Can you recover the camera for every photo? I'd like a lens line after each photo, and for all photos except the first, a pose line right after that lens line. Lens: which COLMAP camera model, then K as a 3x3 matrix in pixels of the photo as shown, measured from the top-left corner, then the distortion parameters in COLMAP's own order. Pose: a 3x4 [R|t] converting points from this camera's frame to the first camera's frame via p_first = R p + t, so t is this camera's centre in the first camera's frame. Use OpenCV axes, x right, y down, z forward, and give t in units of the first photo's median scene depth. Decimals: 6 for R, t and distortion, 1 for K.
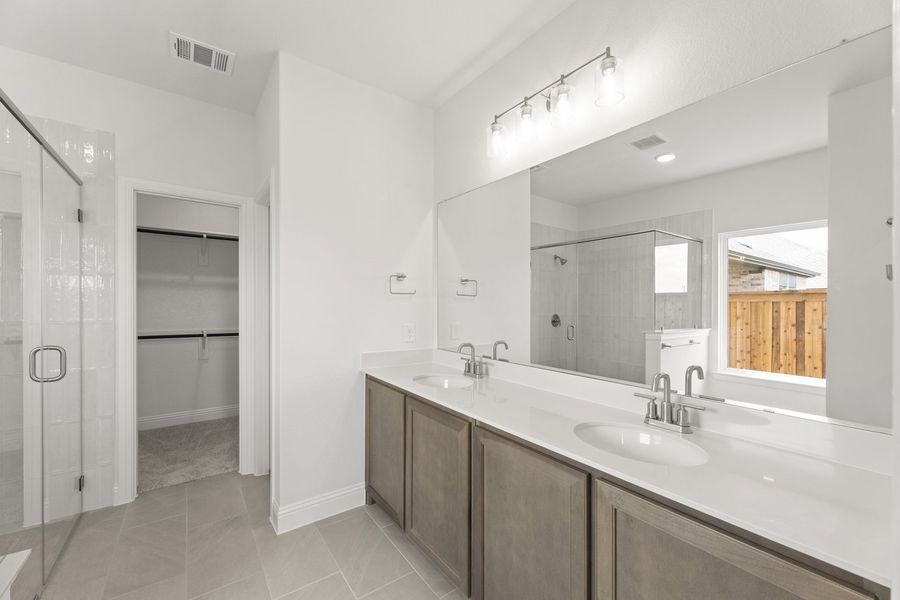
lens RADIAL K [[365.9, 0, 462.7], [0, 365.9, 313.1], [0, 0, 1]] dist [0.001928, 0.001421]
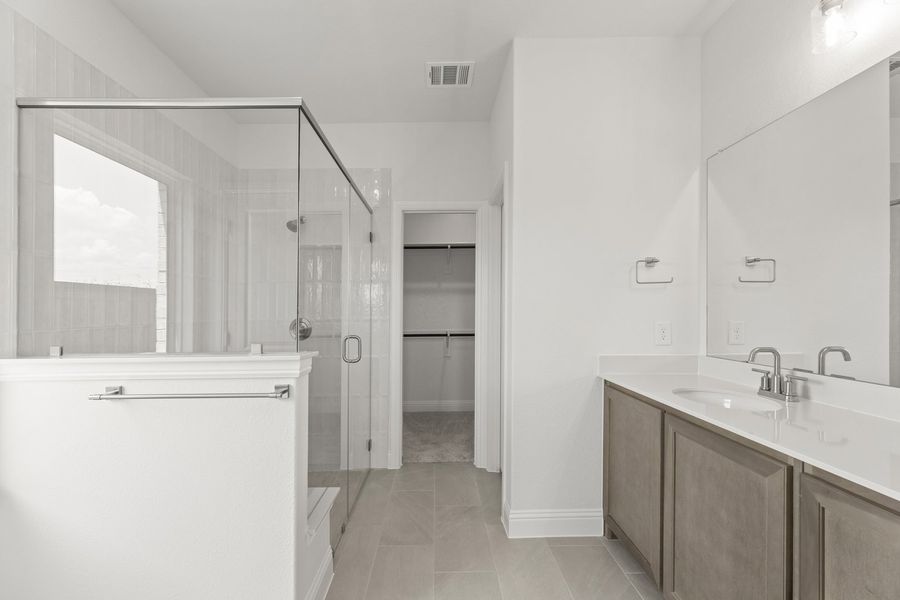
lens RADIAL K [[385.6, 0, 446.8], [0, 385.6, 314.3], [0, 0, 1]] dist [0.002526, -0.000288]
pose [[0.815661, -0.002391, -0.578525, -0.039989], [-0.007888, 0.999853, -0.015253, 0.026206], [0.578476, 0.017004, 0.815522, 0.053888]]
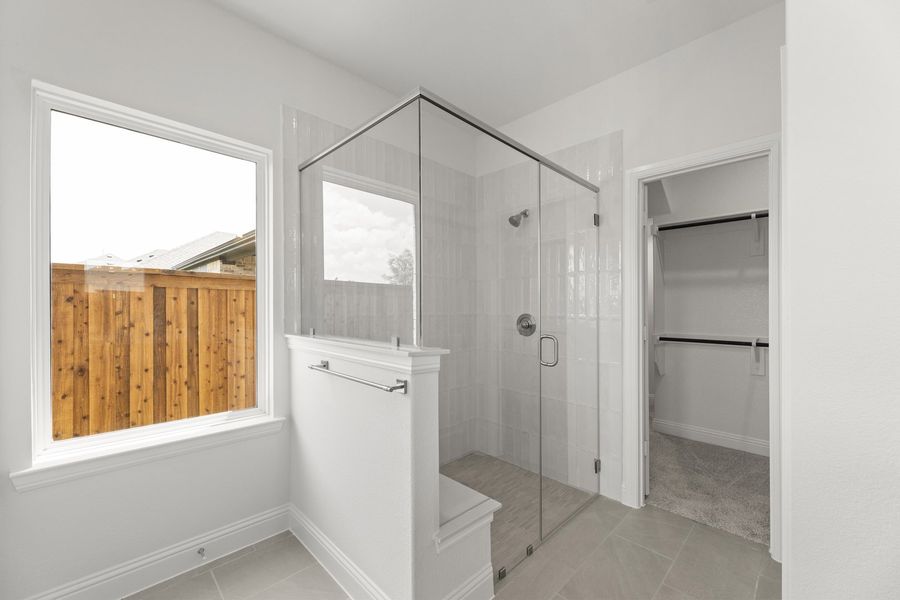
lens RADIAL K [[365.9, 0, 445.8], [0, 365.9, 309.4], [0, 0, 1]] dist [0.001928, 0.001421]
pose [[0.120046, 0.004194, -0.992759, -0.021717], [-0.034371, 0.999409, 0.000066, 0.016086], [0.992173, 0.034114, 0.120119, 0.463723]]
